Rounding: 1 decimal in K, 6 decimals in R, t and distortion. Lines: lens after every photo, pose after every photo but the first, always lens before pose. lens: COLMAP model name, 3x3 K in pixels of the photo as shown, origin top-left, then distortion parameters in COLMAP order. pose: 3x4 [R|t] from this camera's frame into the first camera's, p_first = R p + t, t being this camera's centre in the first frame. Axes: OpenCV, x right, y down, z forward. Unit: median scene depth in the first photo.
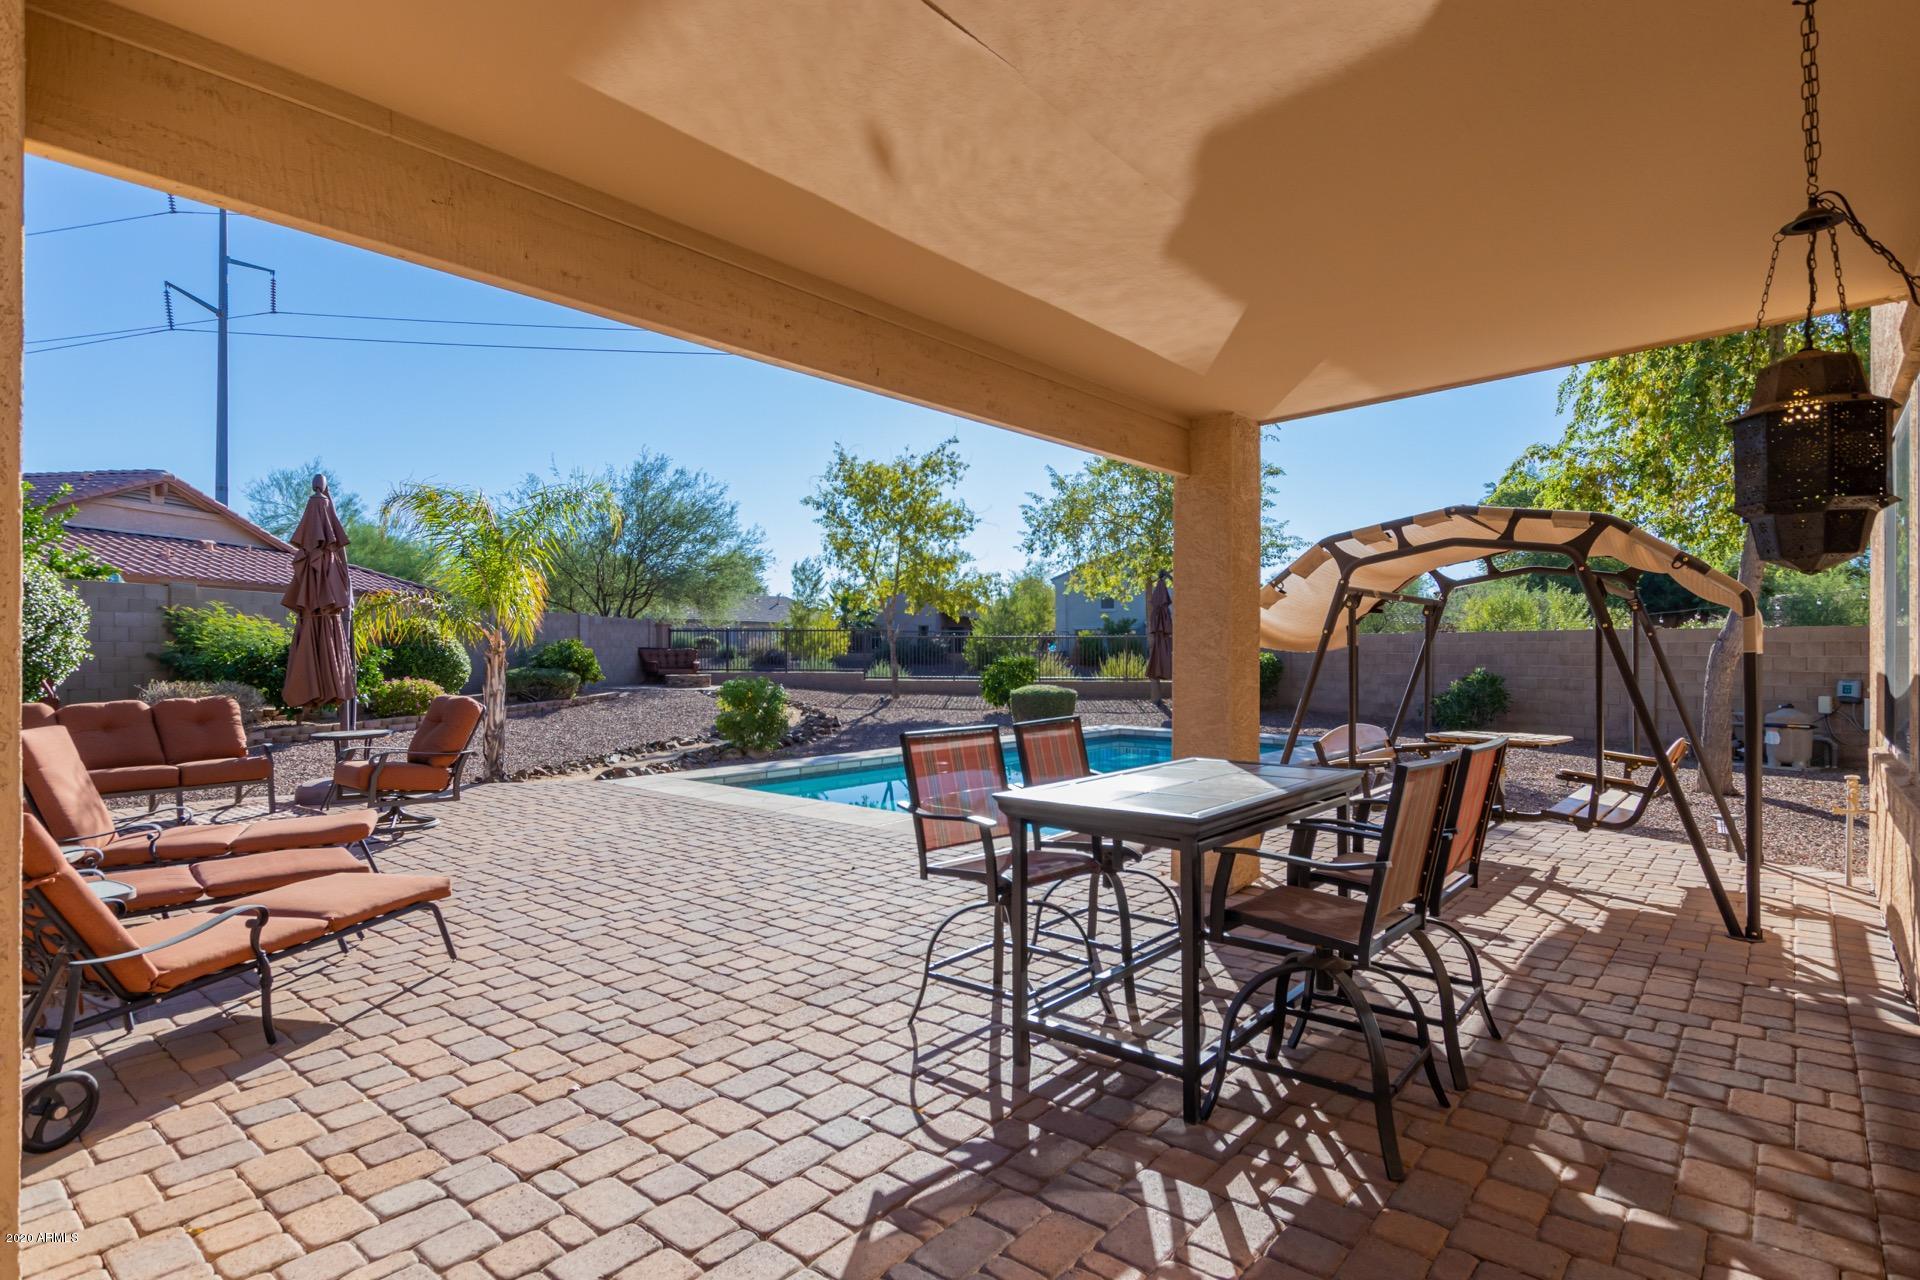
lens RADIAL K [[945.9, 0, 964.9], [0, 945.9, 640.1], [0, 0, 1]] dist [0.013036, -0.000024]
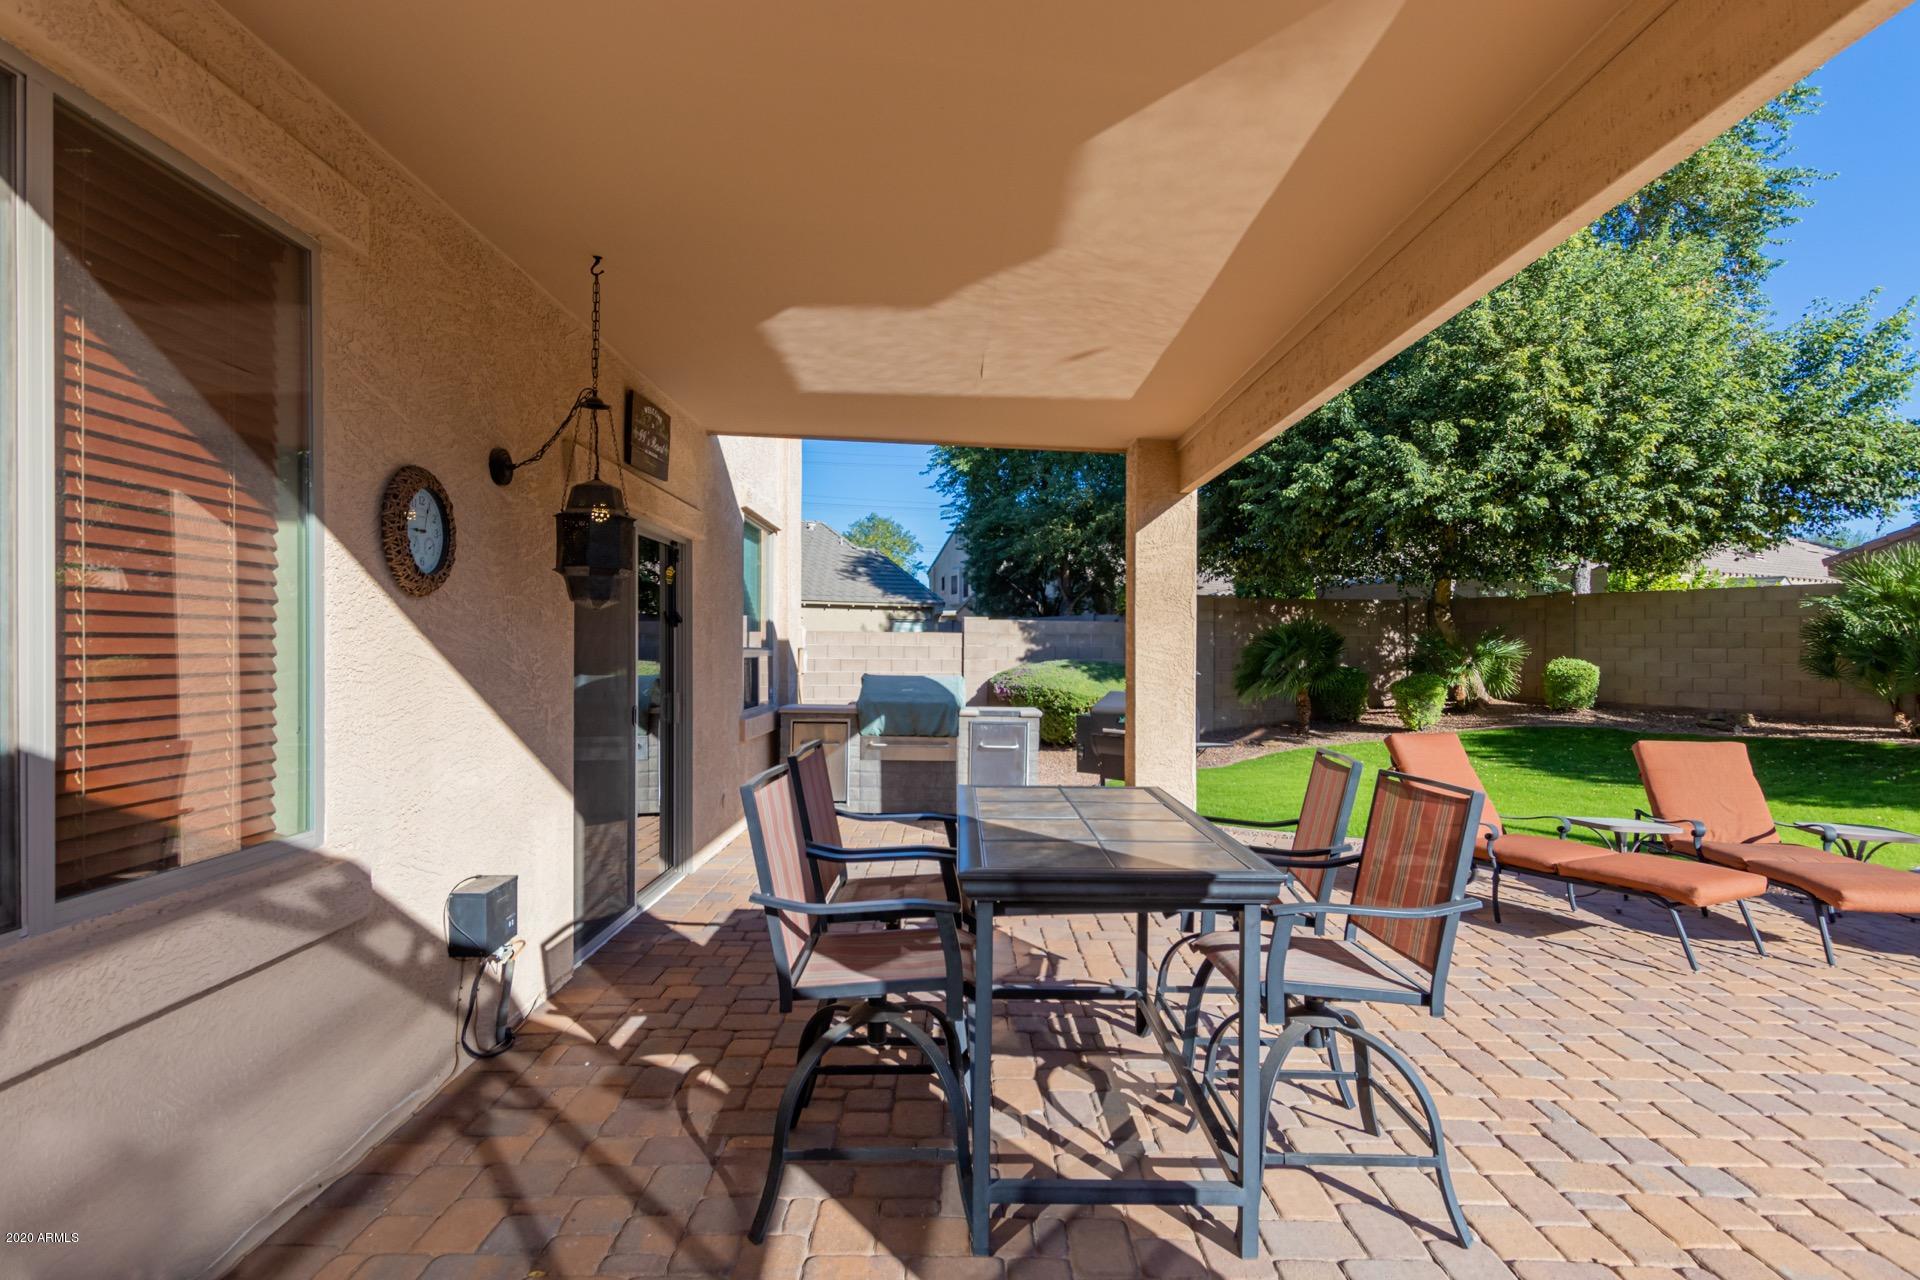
lens RADIAL K [[945.9, 0, 962.5], [0, 945.9, 646.9], [0, 0, 1]] dist [0.013036, -0.000024]
pose [[-0.755862, -0.007921, -0.654682, 1.171974], [0.000223, 0.999924, -0.012356, 0.013109], [0.654730, -0.009485, -0.755803, 2.122446]]
